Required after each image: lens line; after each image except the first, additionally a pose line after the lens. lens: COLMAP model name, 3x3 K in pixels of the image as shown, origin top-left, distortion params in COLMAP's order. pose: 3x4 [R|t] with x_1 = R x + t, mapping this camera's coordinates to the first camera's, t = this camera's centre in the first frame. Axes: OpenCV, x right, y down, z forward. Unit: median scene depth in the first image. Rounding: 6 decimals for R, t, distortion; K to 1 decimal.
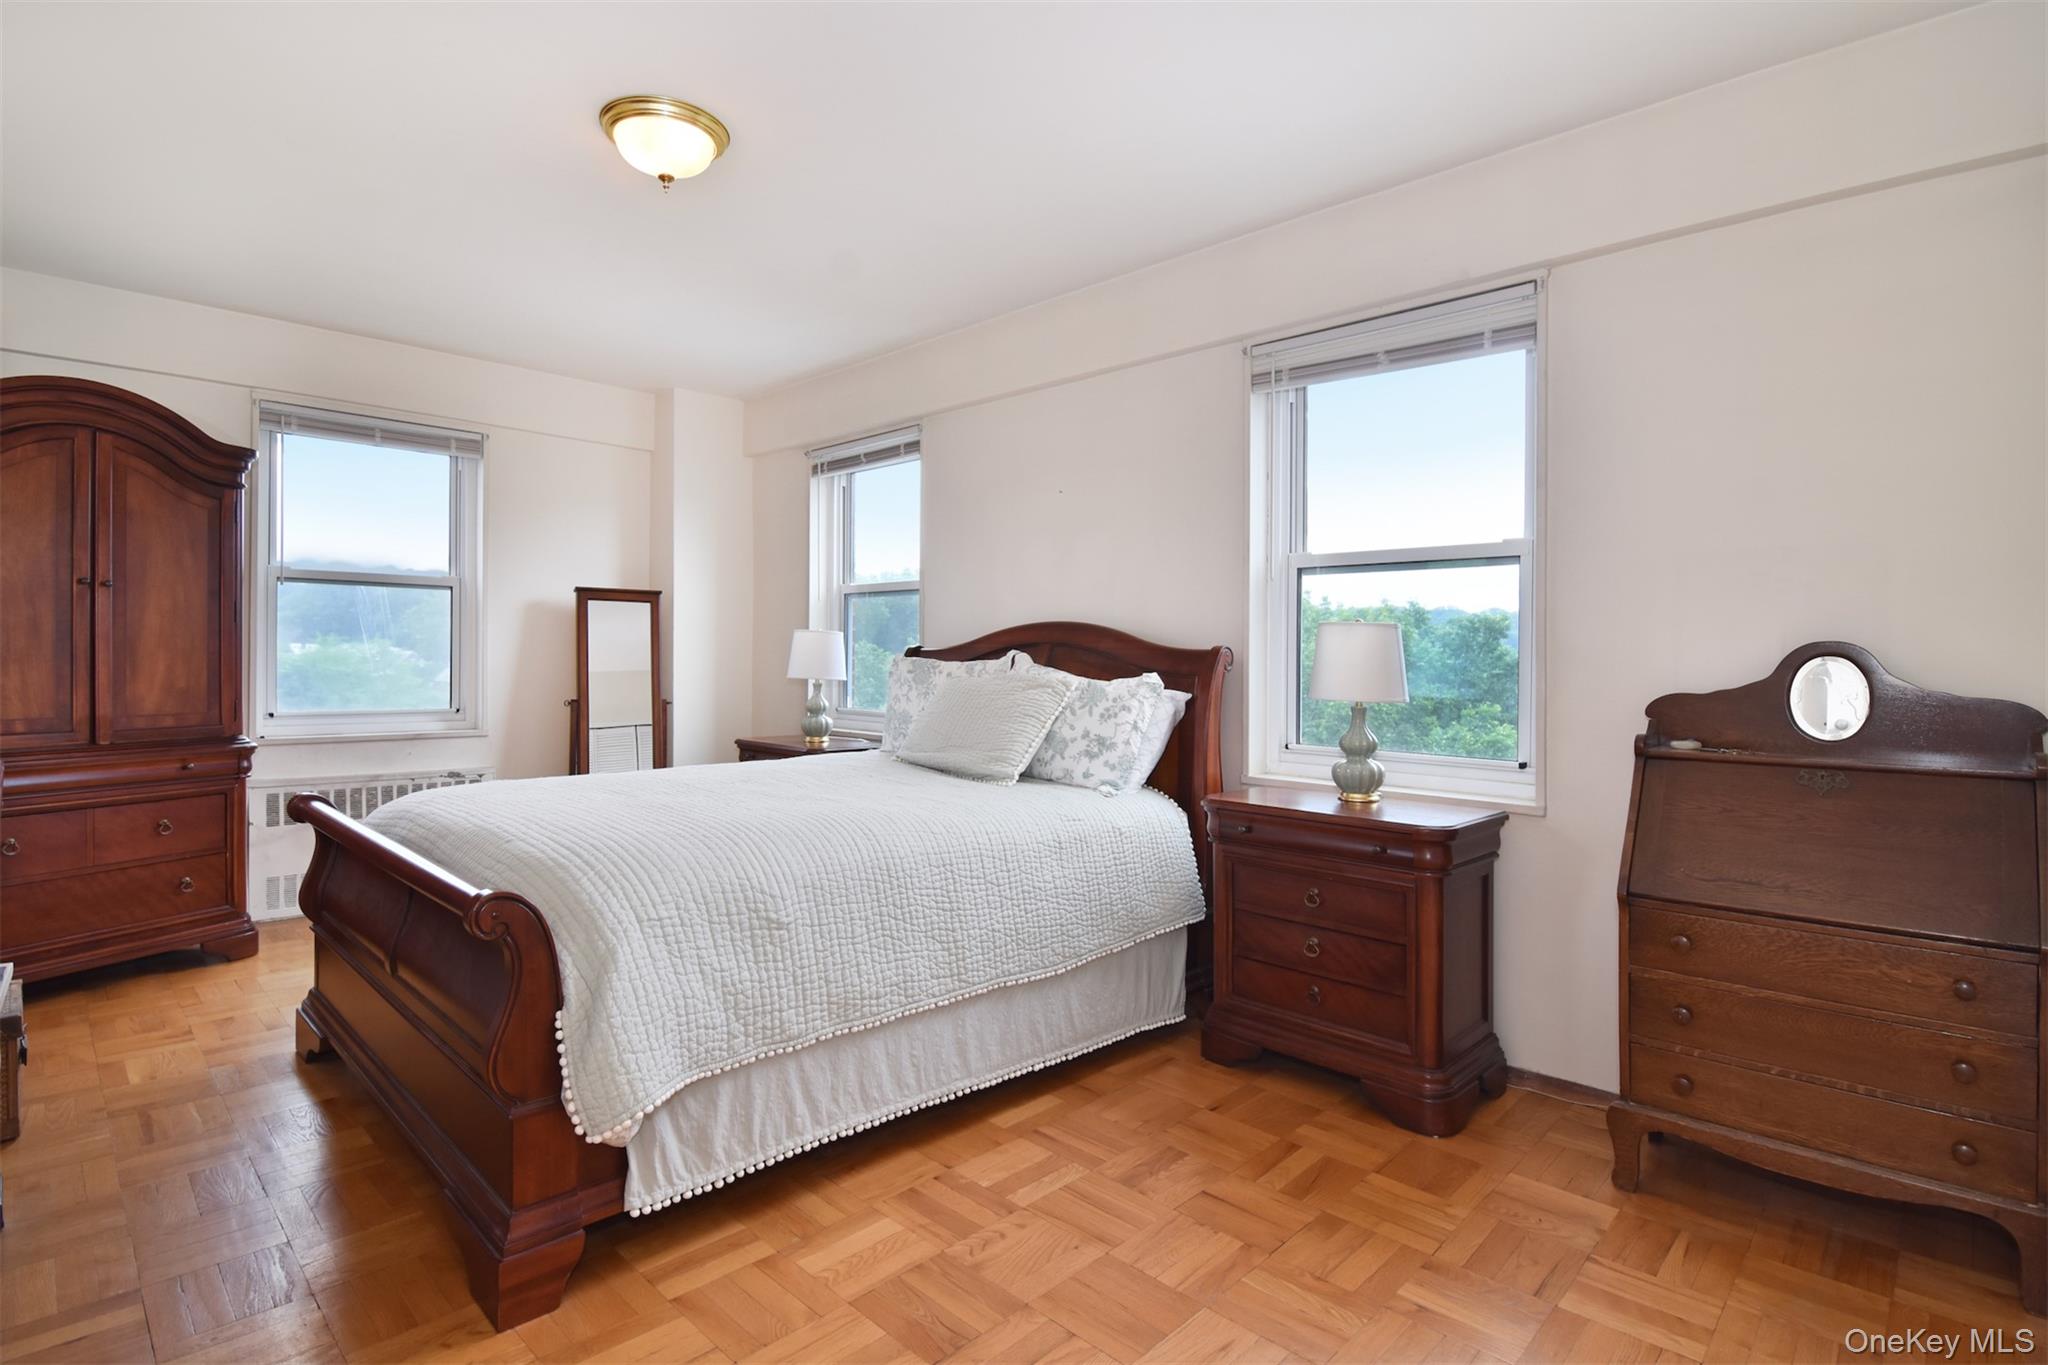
lens RADIAL K [[1006.0, 0, 1029.4], [0, 1006.0, 669.8], [0, 0, 1]] dist [-0.010682, -0.002419]
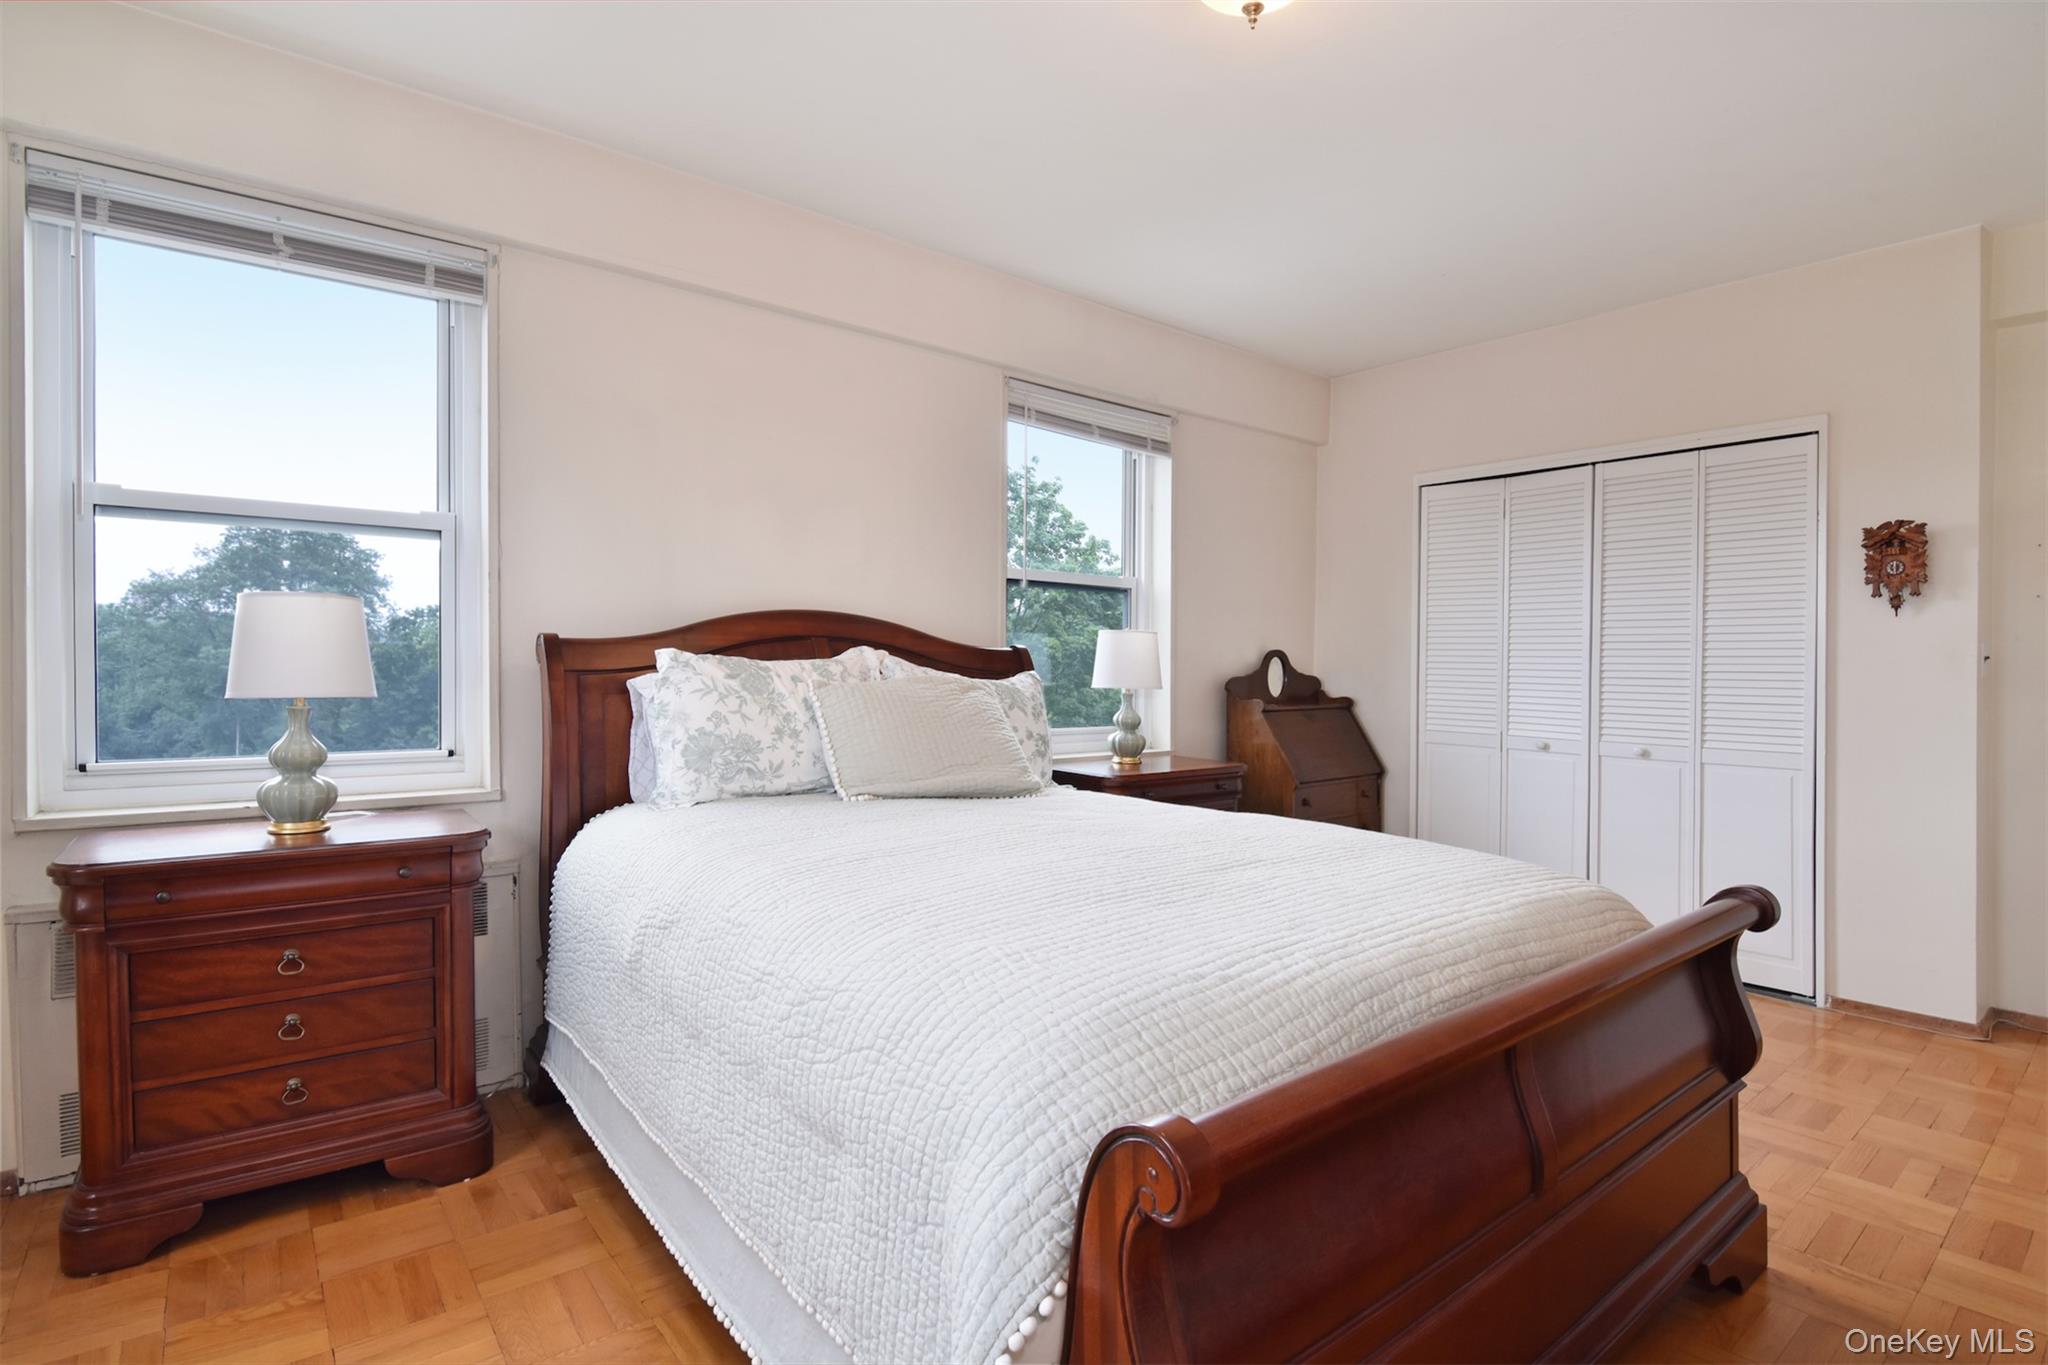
lens RADIAL K [[1006.0, 0, 1028.6], [0, 1006.0, 678.2], [0, 0, 1]] dist [-0.010682, -0.002419]
pose [[0.140760, -0.028042, 0.989646, -0.377702], [0.001406, 0.999603, 0.028124, -0.007882], [-0.990043, -0.002567, 0.140744, 0.352009]]
